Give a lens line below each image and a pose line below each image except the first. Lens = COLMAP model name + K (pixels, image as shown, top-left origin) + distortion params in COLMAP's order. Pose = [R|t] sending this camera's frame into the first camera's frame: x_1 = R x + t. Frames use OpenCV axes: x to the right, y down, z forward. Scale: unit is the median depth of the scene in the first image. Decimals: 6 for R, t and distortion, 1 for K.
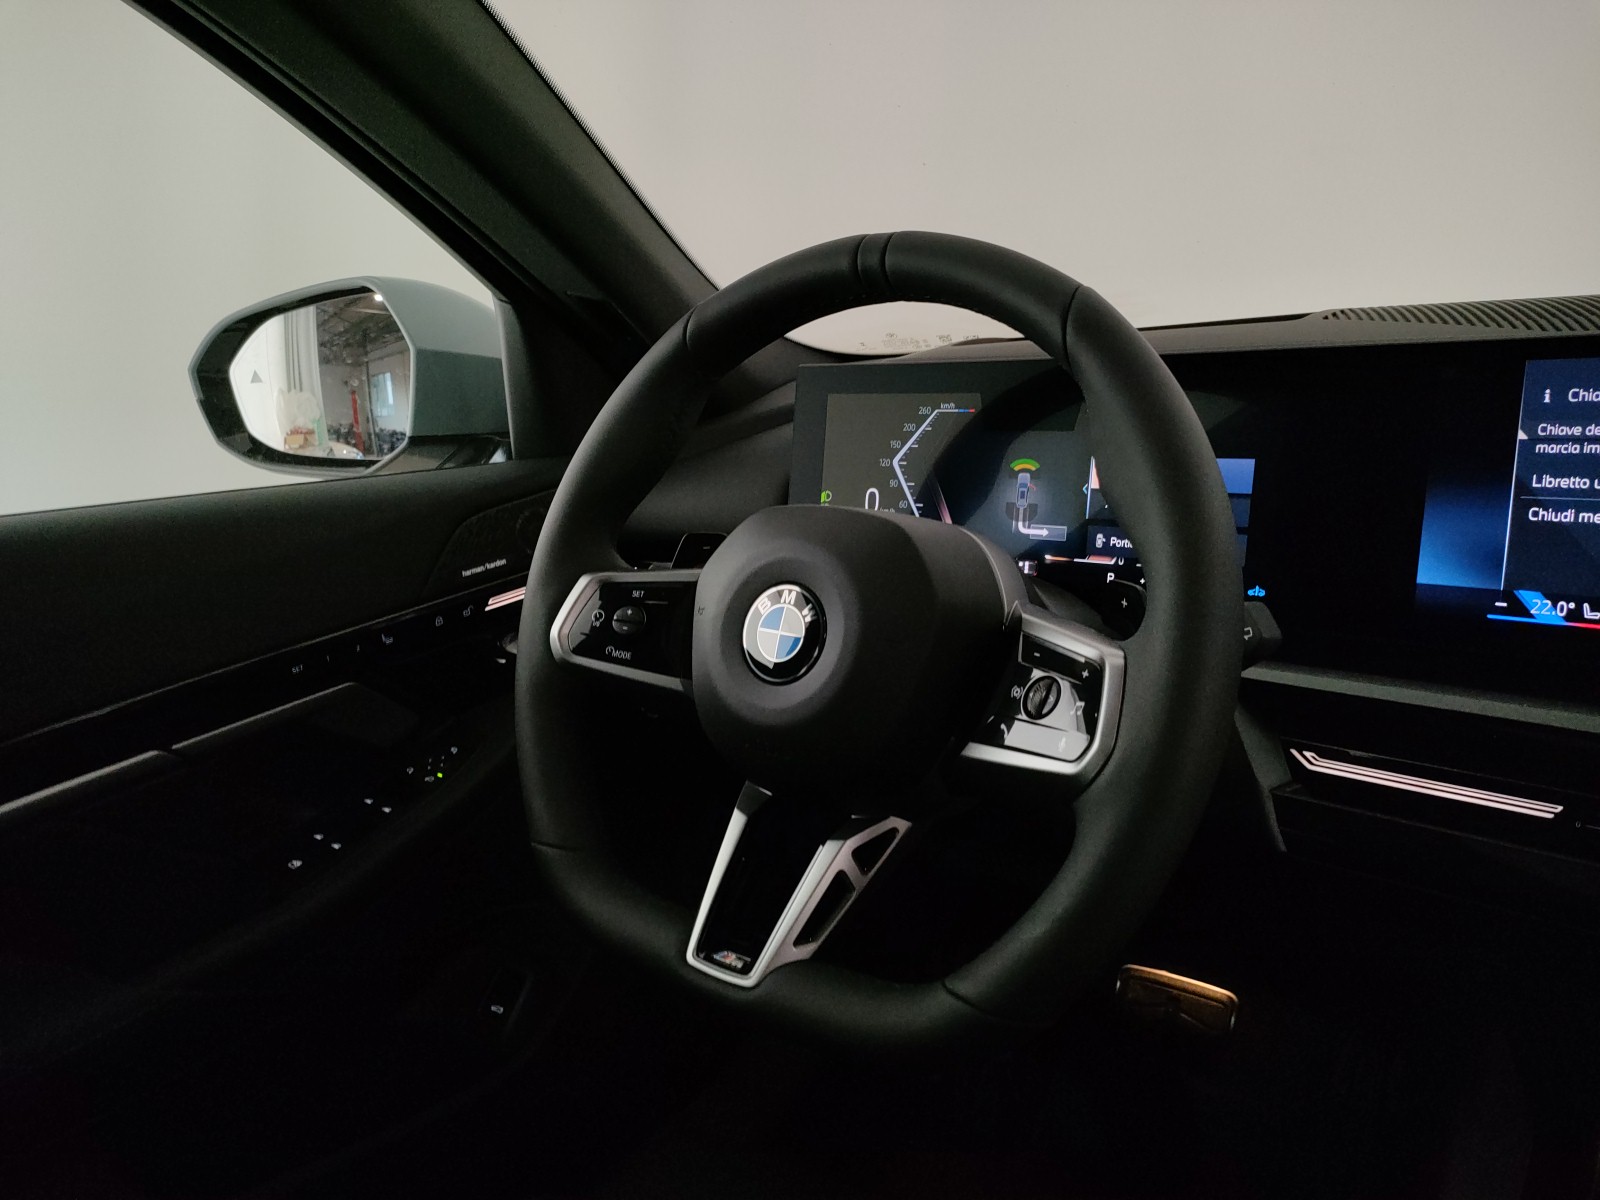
lens RADIAL K [[1158.7, 0, 800.0], [0, 1158.7, 600.0], [0, 0, 1]] dist [0.044547, -0.007180]
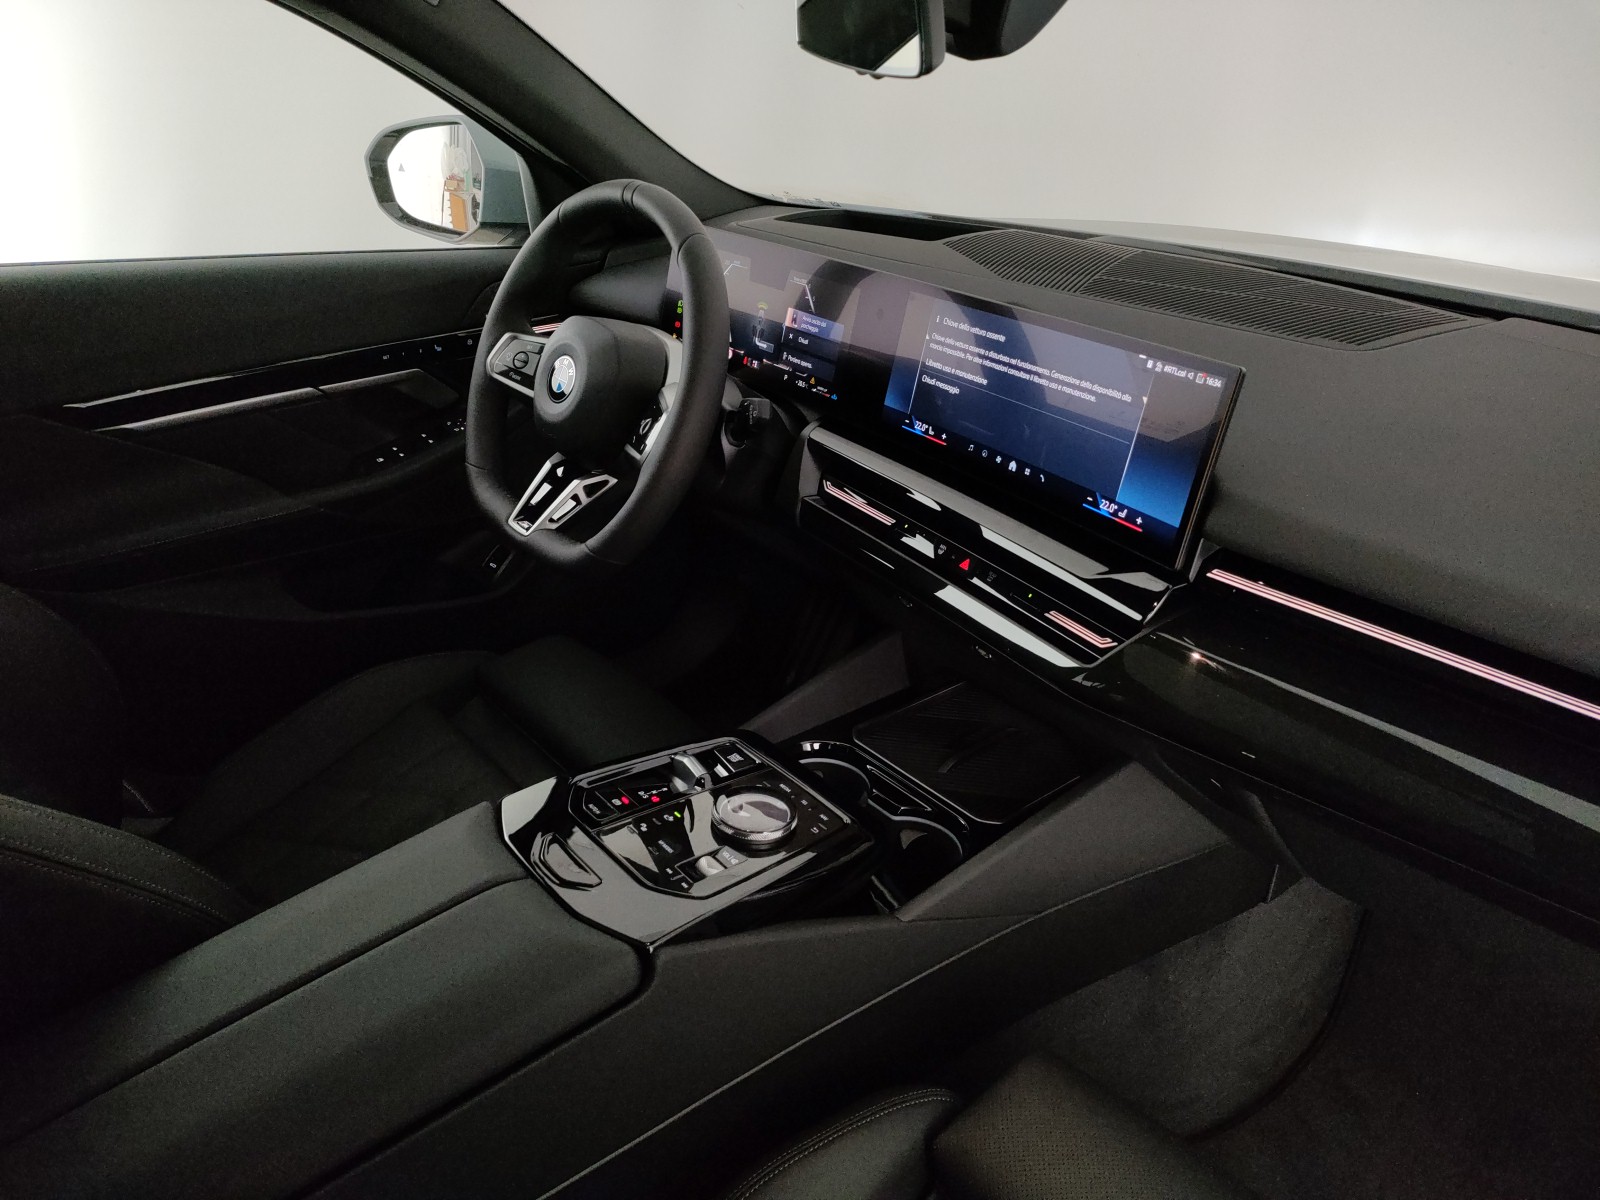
lens RADIAL K [[1158.7, 0, 800.0], [0, 1158.7, 600.0], [0, 0, 1]] dist [0.044547, -0.007180]
pose [[0.966784, 0.189521, -0.171492, 0.742746], [-0.145986, 0.960195, 0.238148, -0.134365], [0.209800, -0.205202, 0.955969, -0.896247]]
